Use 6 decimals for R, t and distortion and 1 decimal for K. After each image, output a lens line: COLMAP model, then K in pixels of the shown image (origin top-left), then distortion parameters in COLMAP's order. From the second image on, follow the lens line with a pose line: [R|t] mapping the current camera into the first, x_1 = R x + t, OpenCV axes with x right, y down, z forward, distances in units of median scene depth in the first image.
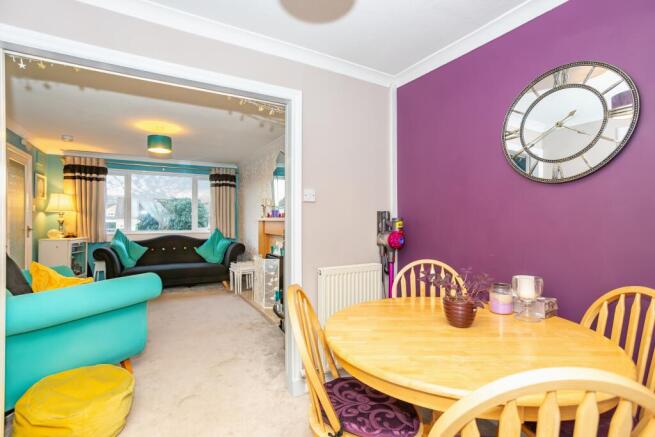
lens RADIAL K [[319.1, 0, 325.9], [0, 319.1, 218.5], [0, 0, 1]] dist [-0.022867, 0.001662]
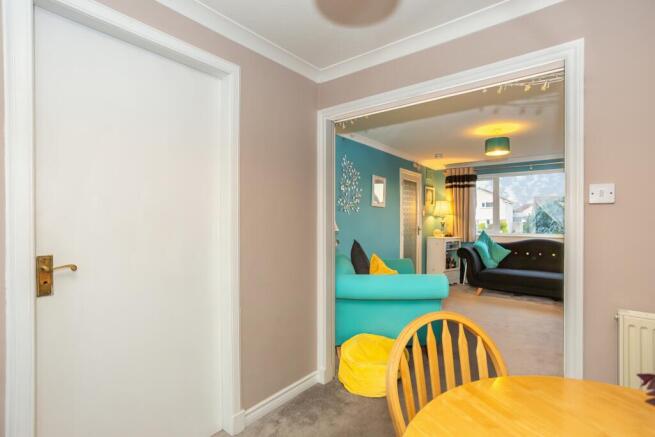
lens RADIAL K [[319.1, 0, 324.9], [0, 319.1, 219.0], [0, 0, 1]] dist [-0.022867, 0.001662]
pose [[0.355128, -0.000314, -0.934817, 0.169102], [0.005988, 0.999980, 0.001939, -0.012716], [0.934798, -0.006287, 0.355123, 0.124299]]
